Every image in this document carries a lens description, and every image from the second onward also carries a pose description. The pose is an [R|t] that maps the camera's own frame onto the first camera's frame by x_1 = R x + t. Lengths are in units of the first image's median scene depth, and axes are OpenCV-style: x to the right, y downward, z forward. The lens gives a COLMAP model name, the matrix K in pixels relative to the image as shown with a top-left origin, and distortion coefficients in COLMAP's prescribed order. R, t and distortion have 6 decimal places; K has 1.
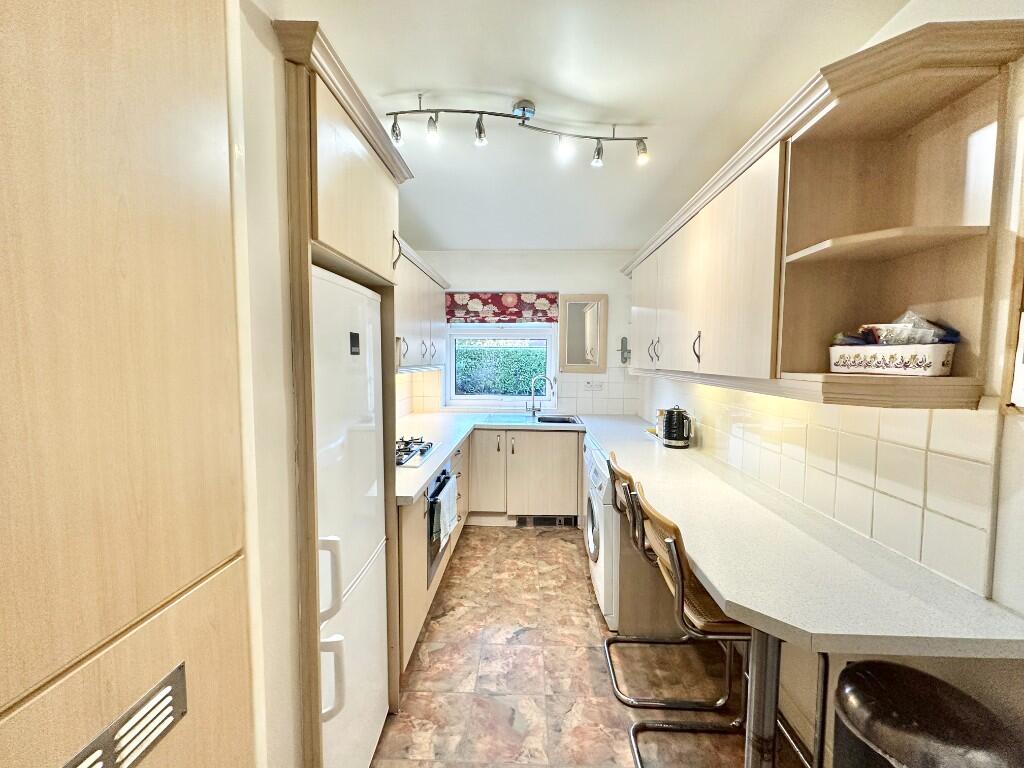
lens RADIAL K [[406.3, 0, 512.7], [0, 406.3, 383.4], [0, 0, 1]] dist [-0.004185, 0.000134]
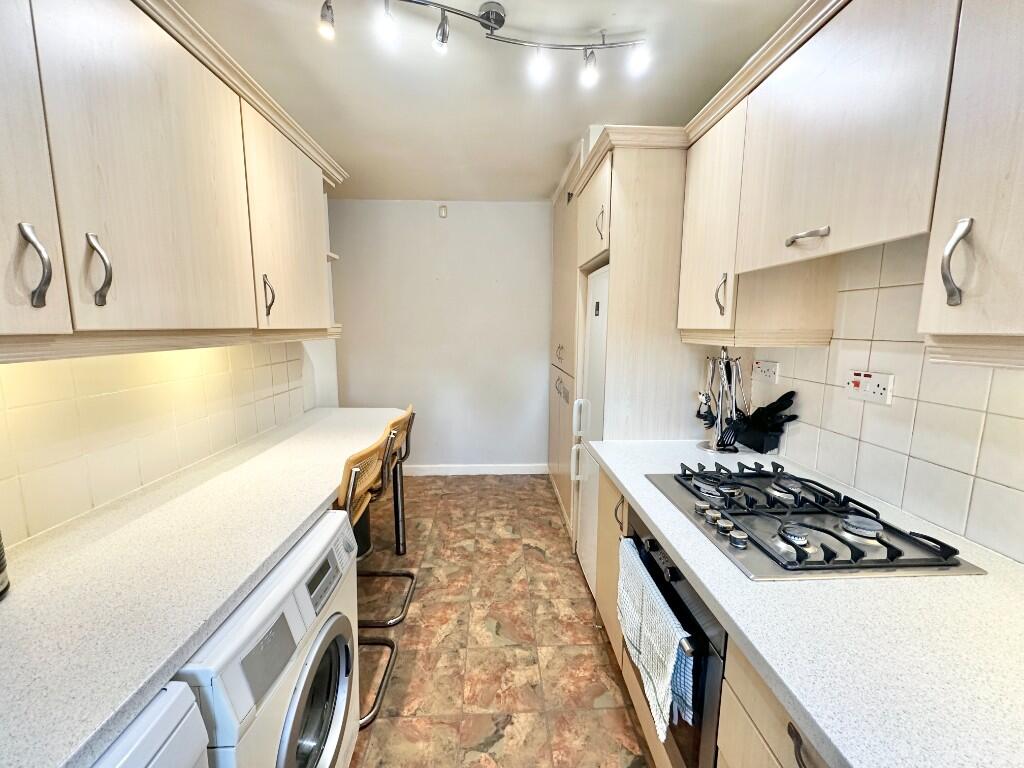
lens RADIAL K [[406.3, 0, 512.7], [0, 406.3, 383.4], [0, 0, 1]] dist [-0.004185, 0.000134]
pose [[-0.996521, 0.003150, -0.083281, 0.045986], [-0.013485, 0.980022, 0.198432, -0.083931], [0.082242, 0.198865, -0.976570, 1.792453]]
